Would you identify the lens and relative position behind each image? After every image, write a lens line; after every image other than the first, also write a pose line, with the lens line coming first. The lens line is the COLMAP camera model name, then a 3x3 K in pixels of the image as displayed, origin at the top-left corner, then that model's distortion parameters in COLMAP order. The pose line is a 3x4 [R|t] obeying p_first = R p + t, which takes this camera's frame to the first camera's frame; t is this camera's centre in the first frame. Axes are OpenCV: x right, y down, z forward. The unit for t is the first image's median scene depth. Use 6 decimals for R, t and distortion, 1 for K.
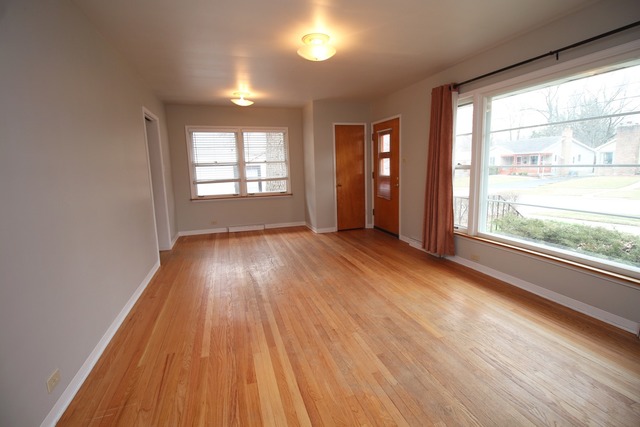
lens RADIAL K [[297.0, 0, 322.0], [0, 297.0, 208.6], [0, 0, 1]] dist [-0.008388, -0.001275]
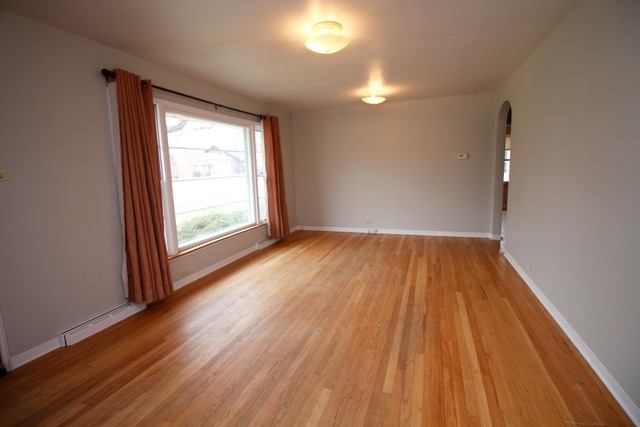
lens RADIAL K [[297.0, 0, 322.0], [0, 297.0, 208.6], [0, 0, 1]] dist [-0.008388, -0.001275]
pose [[-0.786531, -0.032747, 0.616682, -0.511970], [0.139715, 0.963265, 0.229346, -0.234342], [-0.601539, 0.266548, -0.753063, 1.634308]]
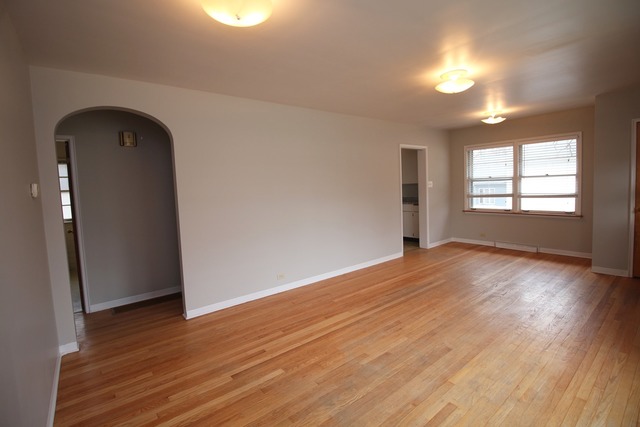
lens RADIAL K [[297.0, 0, 322.0], [0, 297.0, 208.6], [0, 0, 1]] dist [-0.008388, -0.001275]
pose [[0.352132, 0.084995, -0.932083, 0.774879], [-0.100670, 0.993530, 0.052566, -0.082436], [0.930521, 0.075323, 0.358410, 0.180445]]
